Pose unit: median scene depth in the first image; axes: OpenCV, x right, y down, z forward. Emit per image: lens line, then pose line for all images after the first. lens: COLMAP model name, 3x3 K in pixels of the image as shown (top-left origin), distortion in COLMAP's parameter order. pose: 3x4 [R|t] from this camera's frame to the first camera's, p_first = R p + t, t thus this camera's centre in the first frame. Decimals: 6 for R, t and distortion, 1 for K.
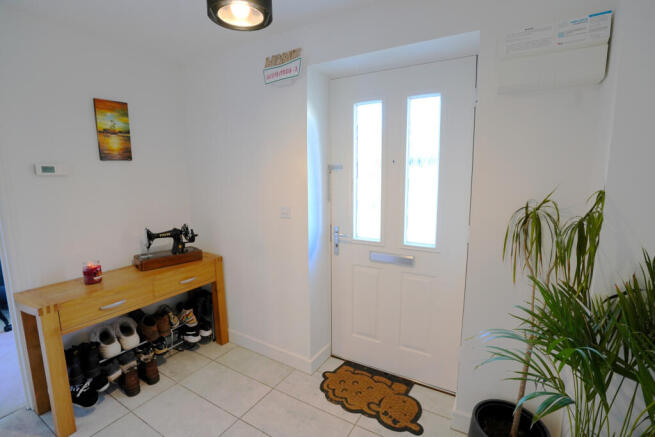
lens RADIAL K [[303.8, 0, 330.3], [0, 303.8, 217.9], [0, 0, 1]] dist [-0.074296, 0.031703]
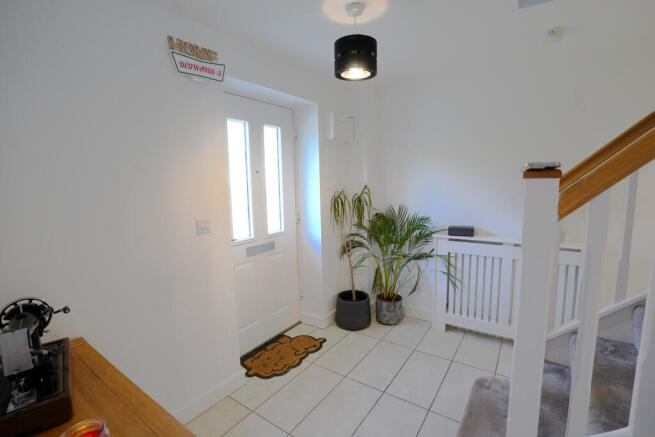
lens RADIAL K [[303.8, 0, 330.3], [0, 303.8, 217.9], [0, 0, 1]] dist [-0.074296, 0.031703]
pose [[0.073693, -0.122993, 0.989668, -1.035411], [0.161329, 0.980765, 0.109873, -0.084280], [-0.984145, 0.151566, 0.092118, 0.595316]]
